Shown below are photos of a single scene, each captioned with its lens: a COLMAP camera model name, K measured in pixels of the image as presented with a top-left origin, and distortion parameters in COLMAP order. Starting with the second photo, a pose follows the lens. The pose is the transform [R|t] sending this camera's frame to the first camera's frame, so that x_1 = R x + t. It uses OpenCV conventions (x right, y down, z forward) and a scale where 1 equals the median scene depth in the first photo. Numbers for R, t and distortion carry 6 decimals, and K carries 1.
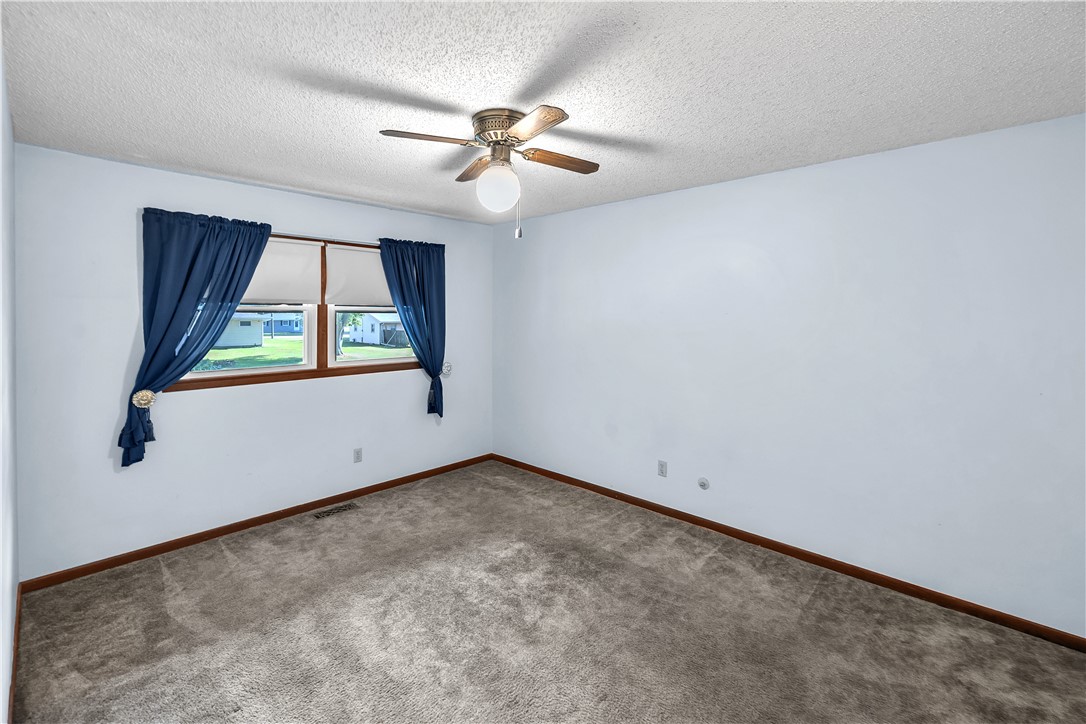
lens RADIAL K [[463.7, 0, 543.0], [0, 463.7, 362.0], [0, 0, 1]] dist [0.000031, -0.000013]
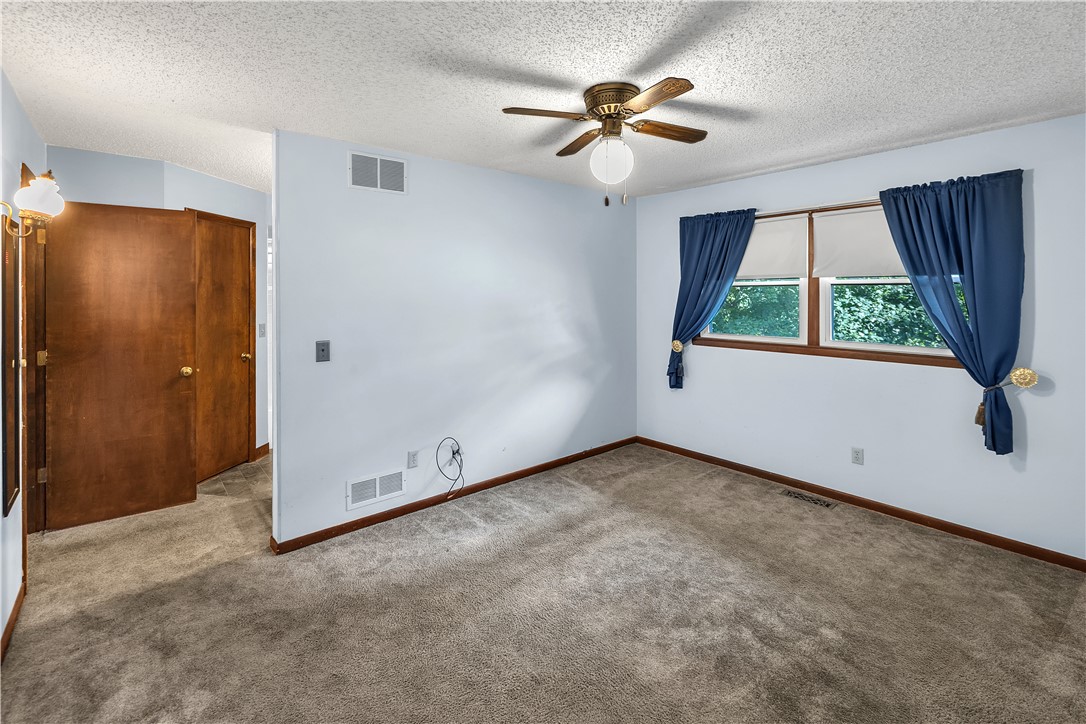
lens RADIAL K [[497.0, 0, 541.2], [0, 497.0, 342.7], [0, 0, 1]] dist [0.001109, 0.000121]
pose [[-0.104694, 0.105327, -0.988911, 0.673163], [-0.091158, 0.989173, 0.115005, -0.066408], [0.990318, 0.102187, -0.093959, 0.627137]]
